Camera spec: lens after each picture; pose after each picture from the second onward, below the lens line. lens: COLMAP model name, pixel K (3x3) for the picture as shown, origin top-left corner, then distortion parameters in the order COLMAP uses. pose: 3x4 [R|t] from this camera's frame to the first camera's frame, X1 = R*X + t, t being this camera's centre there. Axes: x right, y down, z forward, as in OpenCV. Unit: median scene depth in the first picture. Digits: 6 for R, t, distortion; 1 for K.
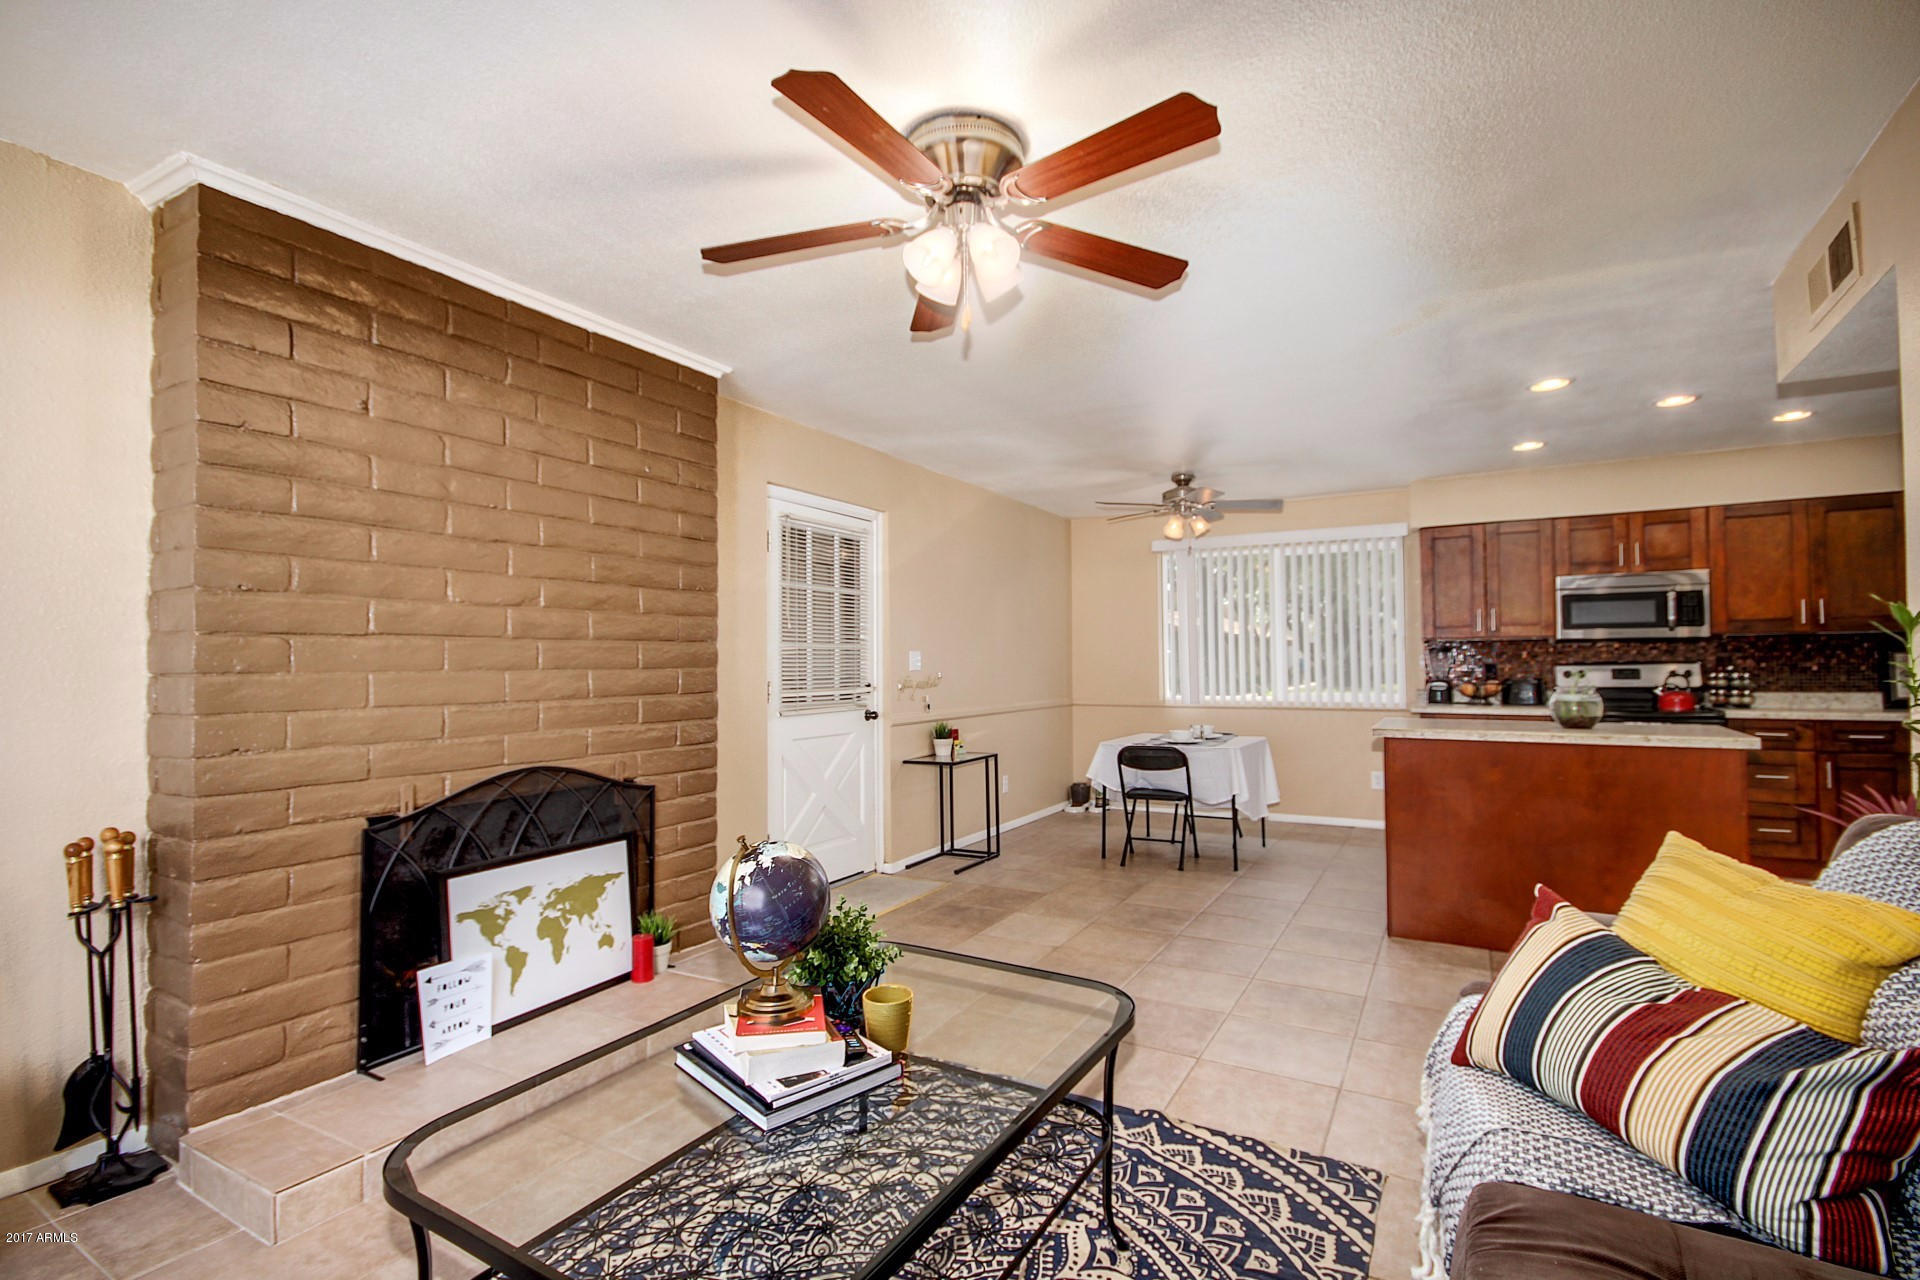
lens RADIAL K [[879.4, 0, 967.1], [0, 879.4, 643.1], [0, 0, 1]] dist [0.010842, -0.011834]
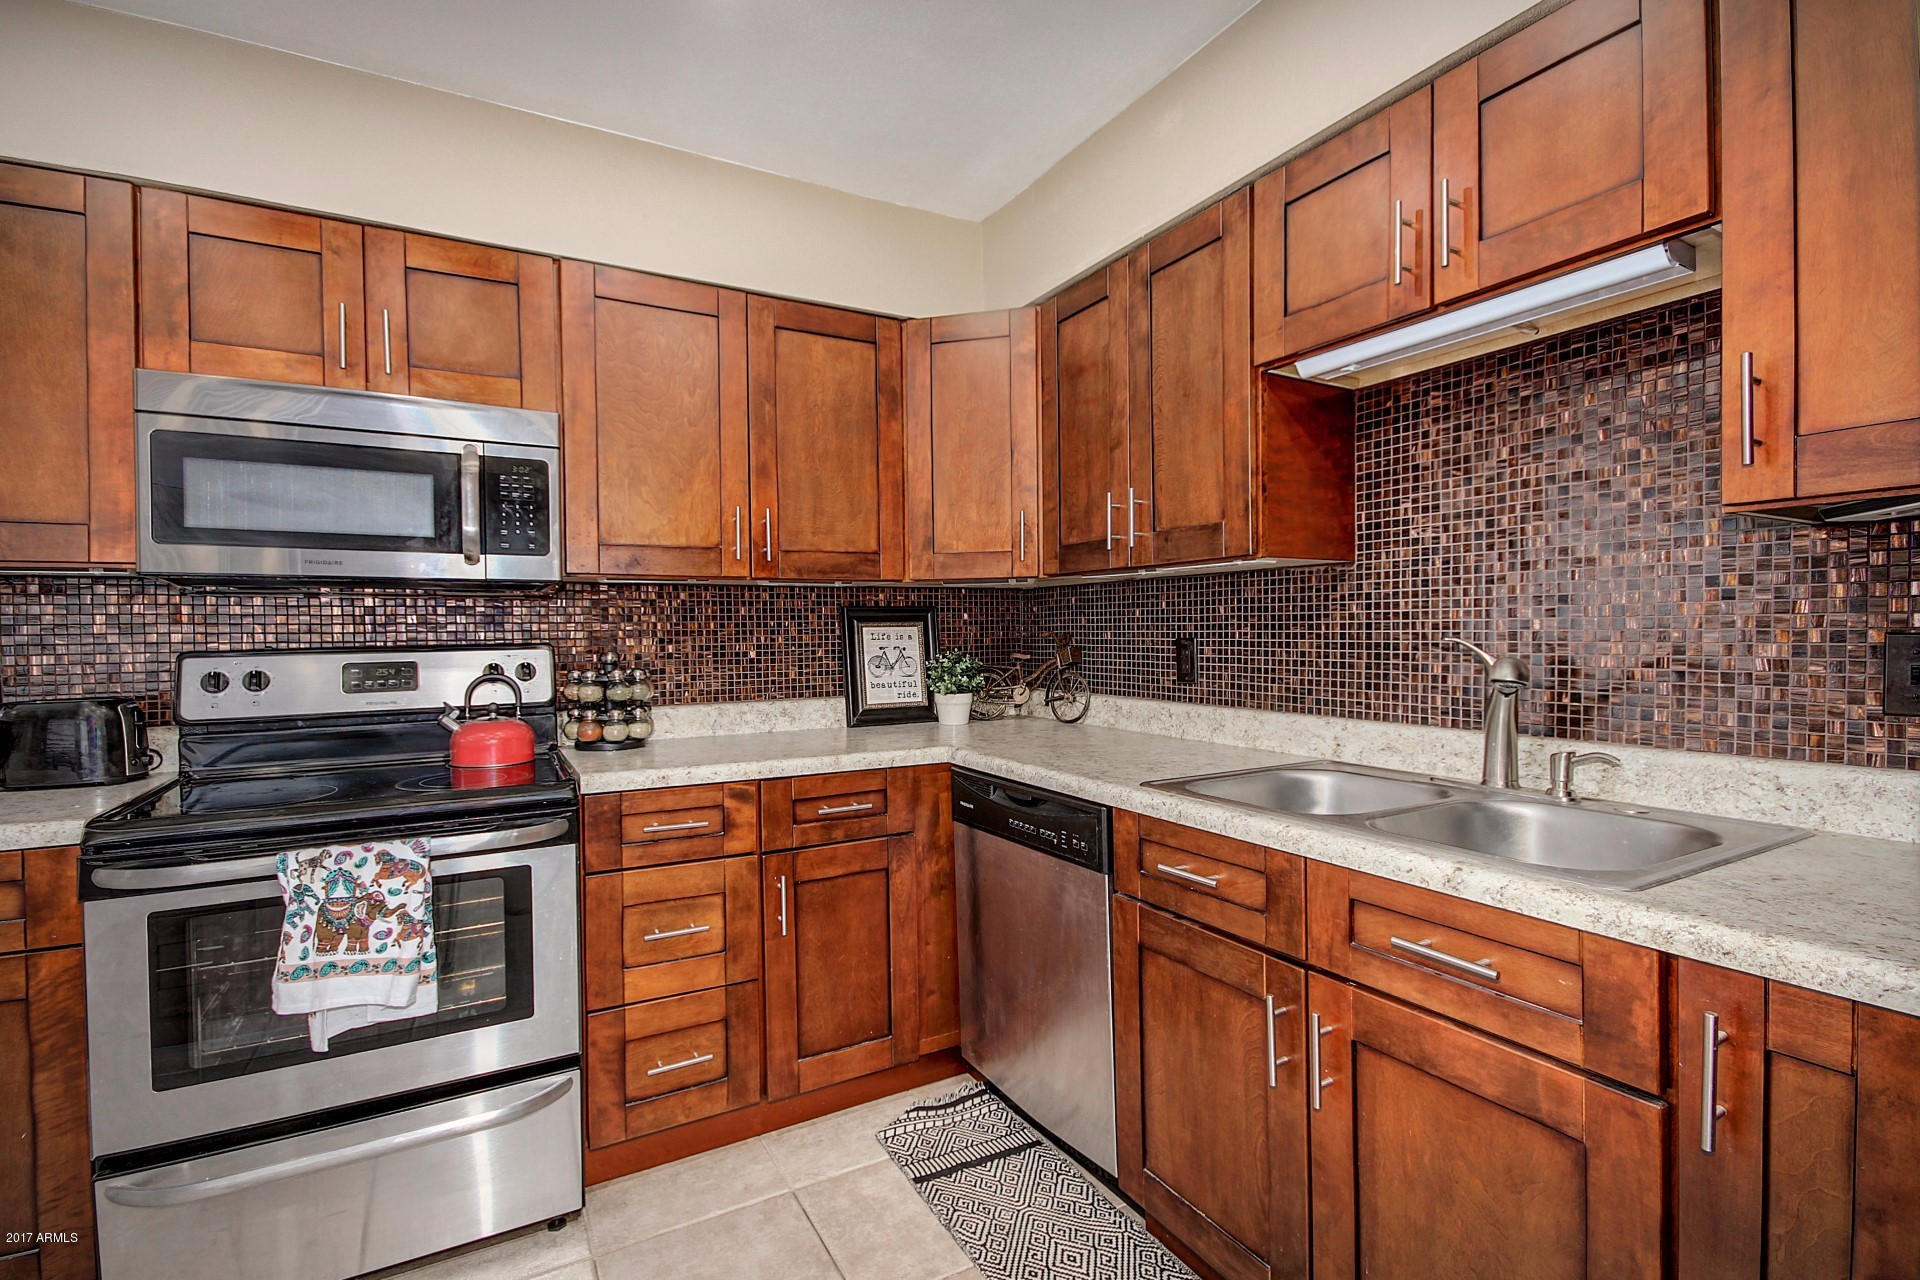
lens RADIAL K [[879.4, 0, 967.1], [0, 879.4, 643.1], [0, 0, 1]] dist [0.010842, -0.011834]
pose [[0.517802, -0.009589, 0.855447, 0.652766], [-0.014872, 0.999685, 0.020207, 0.010803], [-0.855371, -0.023185, 0.517497, 0.694244]]
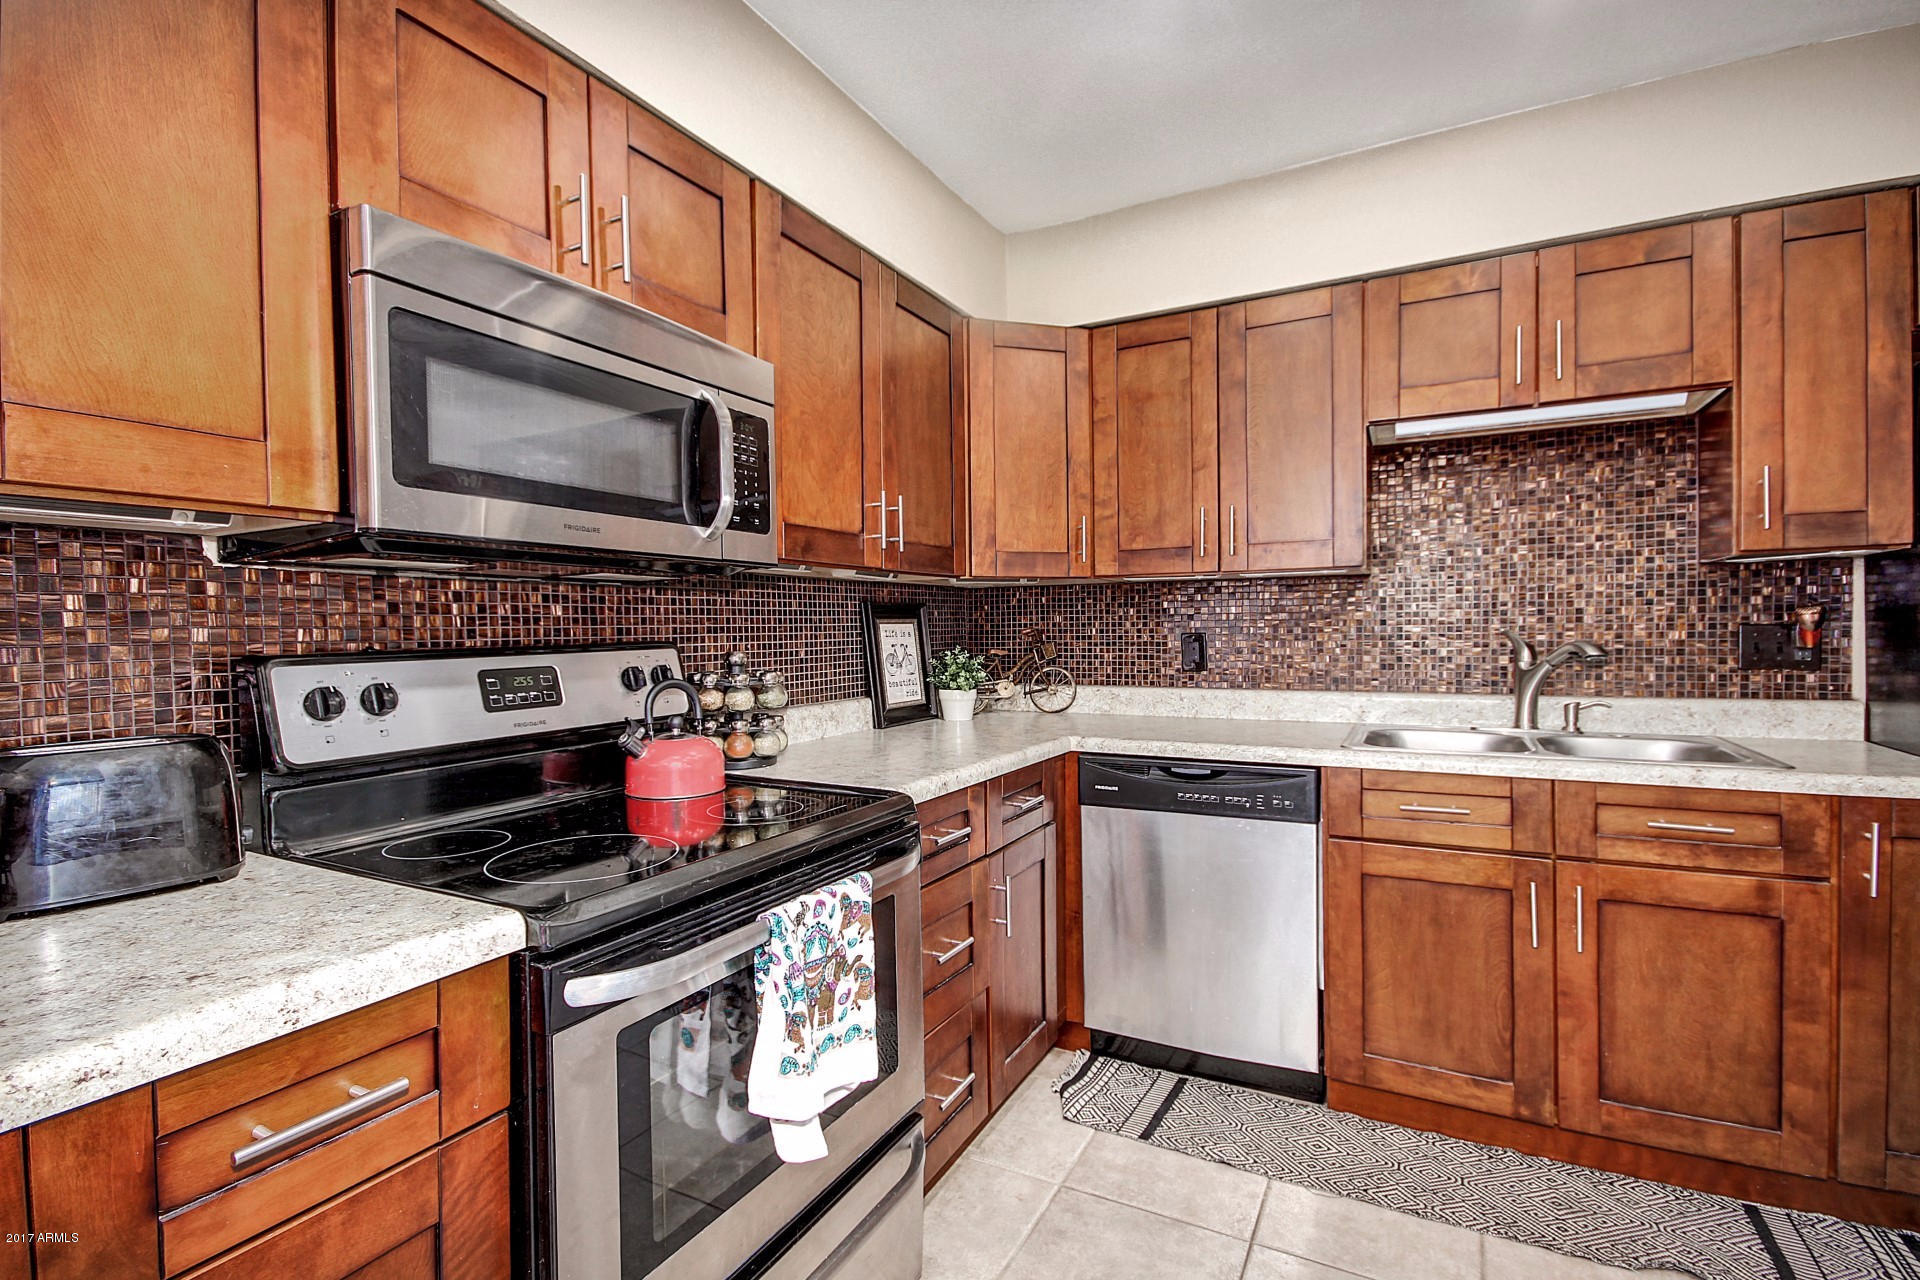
lens RADIAL K [[880.3, 0, 960.0], [0, 880.3, 640.0], [0, 0, 1]] dist [0.000240, 0.000004]
pose [[-0.022164, -0.004896, 0.999742, 0.554381], [-0.011895, 0.999919, 0.004633, 0.020214], [-0.999684, -0.011789, -0.022220, 1.022951]]
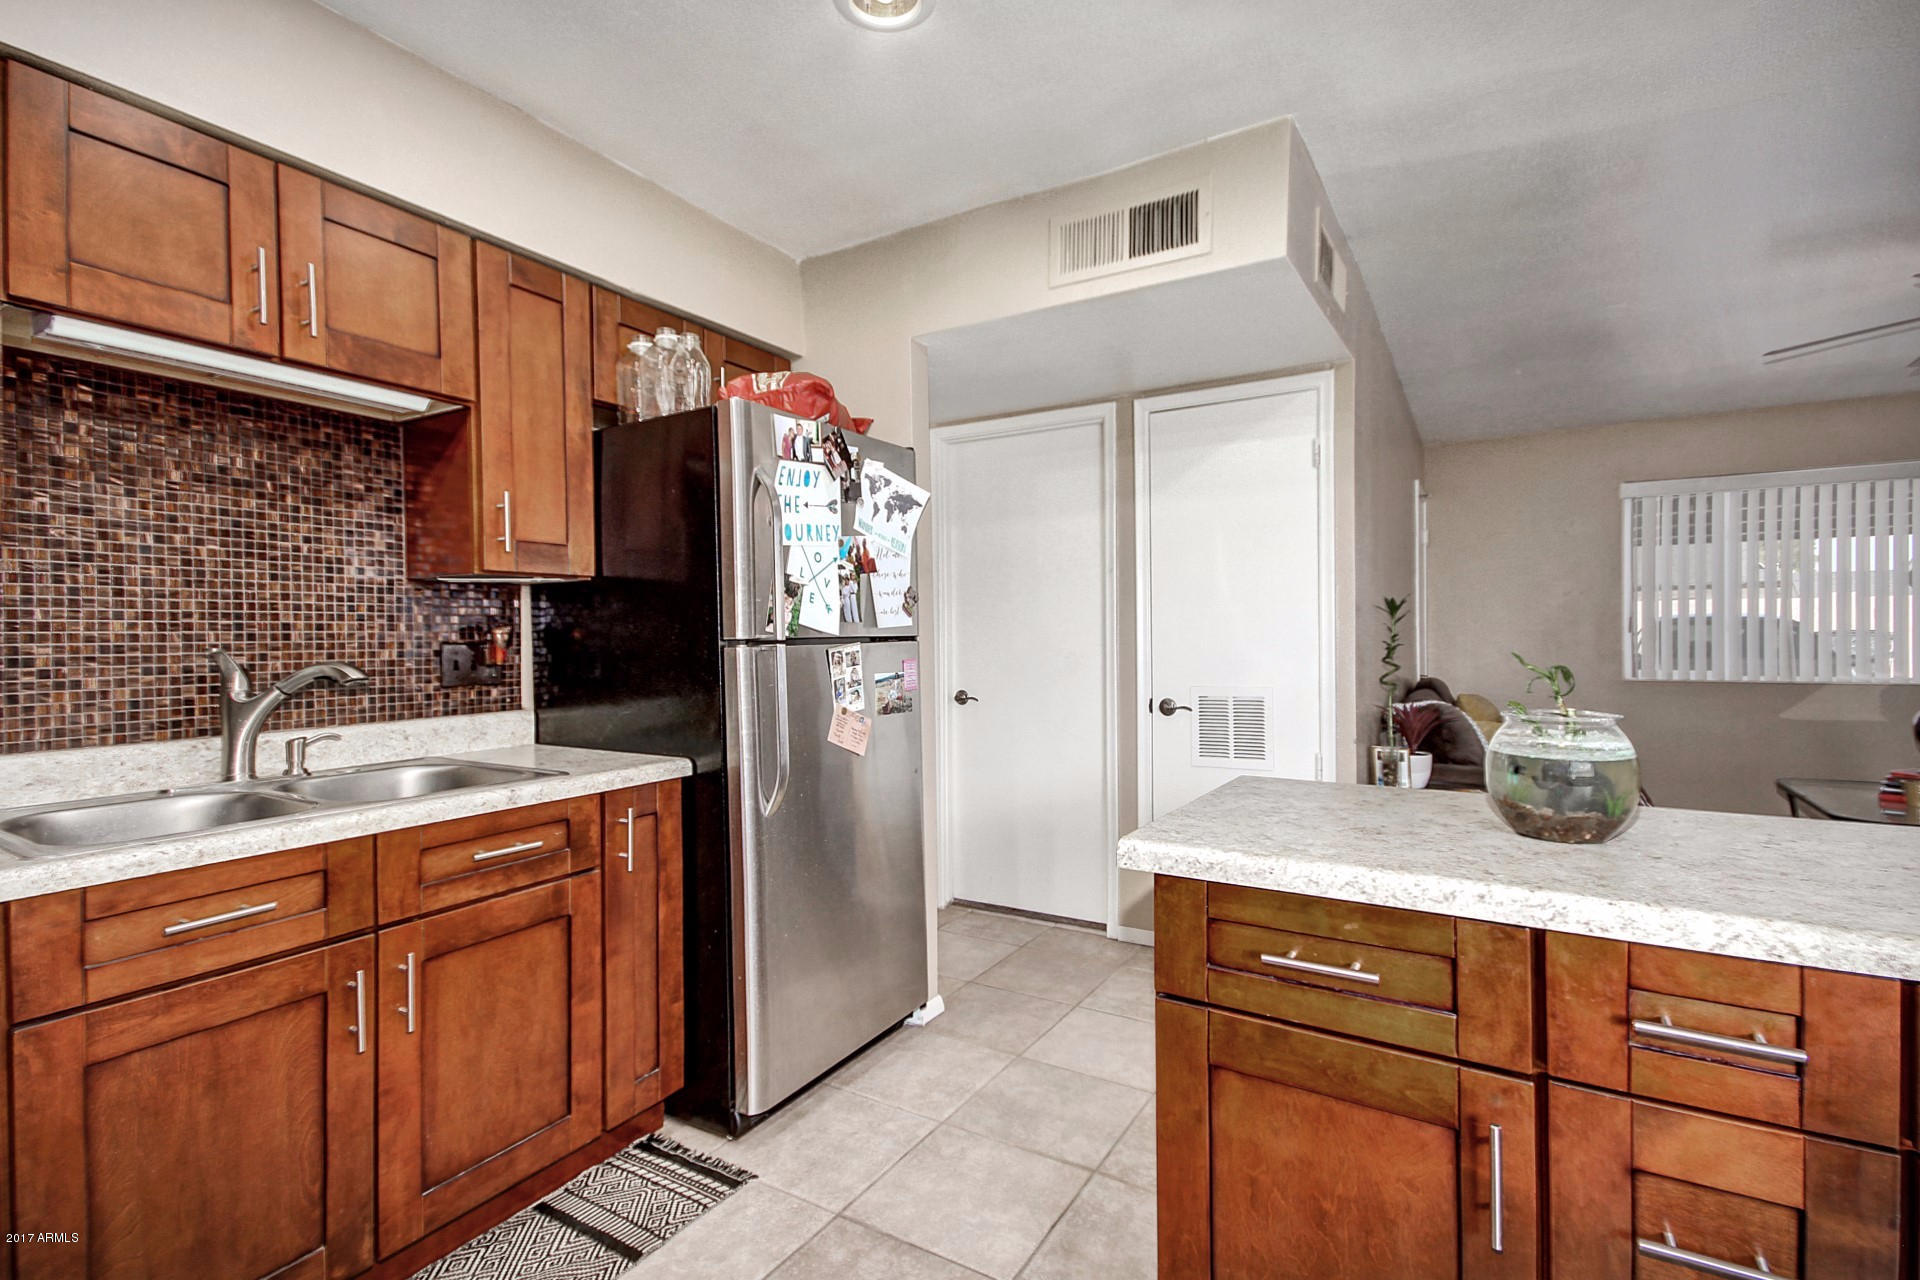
lens RADIAL K [[879.4, 0, 967.1], [0, 879.4, 643.1], [0, 0, 1]] dist [0.010842, -0.011834]
pose [[-0.999608, 0.016562, 0.022571, 0.722960], [0.016185, 0.999728, -0.016789, 0.021701], [-0.022843, -0.016417, -0.999604, 1.062680]]
